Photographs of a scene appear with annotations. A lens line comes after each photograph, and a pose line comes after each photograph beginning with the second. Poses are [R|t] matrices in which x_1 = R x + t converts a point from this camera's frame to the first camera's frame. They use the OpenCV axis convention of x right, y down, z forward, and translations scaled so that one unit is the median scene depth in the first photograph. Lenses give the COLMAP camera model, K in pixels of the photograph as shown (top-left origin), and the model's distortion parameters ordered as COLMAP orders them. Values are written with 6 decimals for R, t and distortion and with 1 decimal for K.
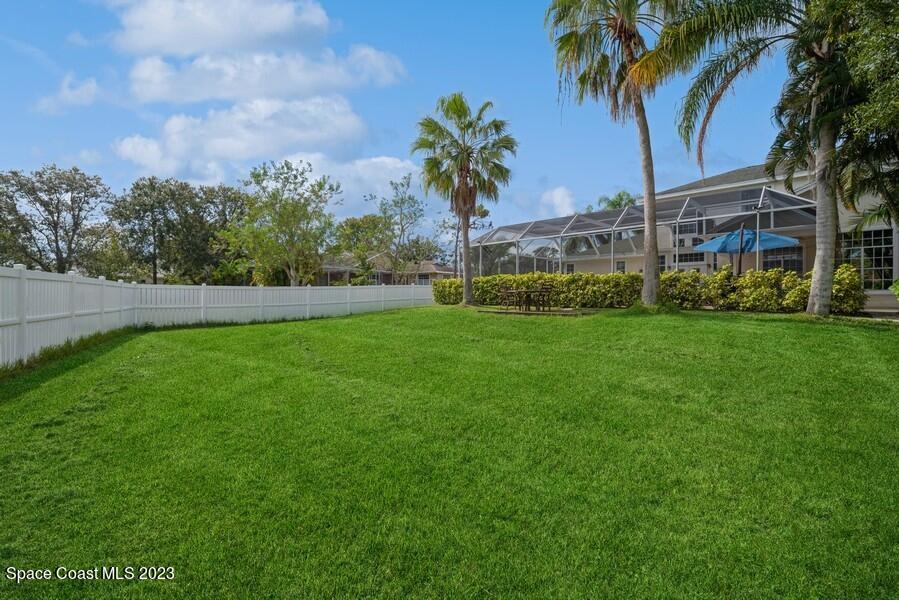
lens RADIAL K [[387.9, 0, 448.5], [0, 387.9, 295.1], [0, 0, 1]] dist [-0.001334, -0.000192]
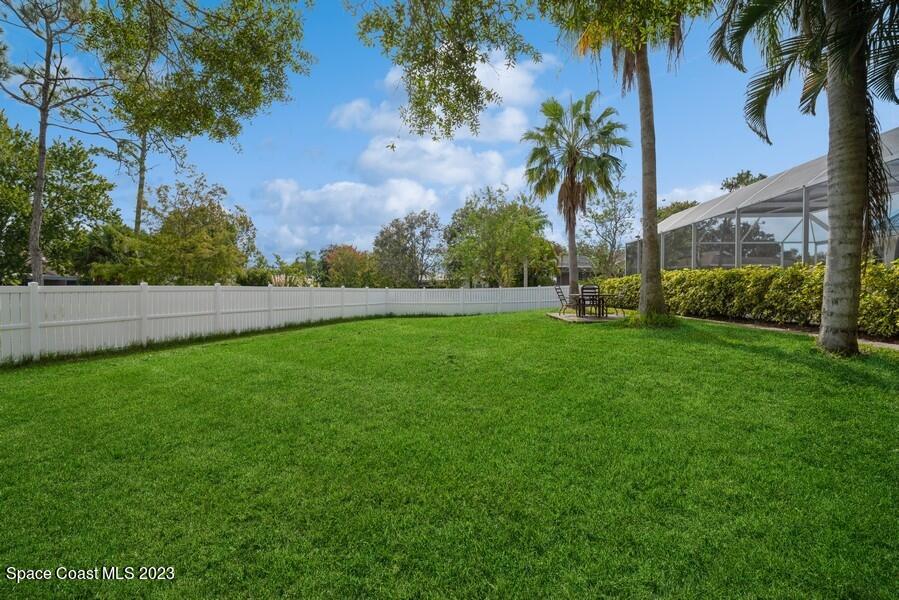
lens RADIAL K [[393.8, 0, 452.3], [0, 393.8, 298.7], [0, 0, 1]] dist [-0.005752, -0.000763]
pose [[0.631283, 0.010272, -0.775485, 0.560249], [0.012626, 0.999644, 0.023519, -0.020208], [0.775450, -0.024639, 0.630928, 0.122372]]
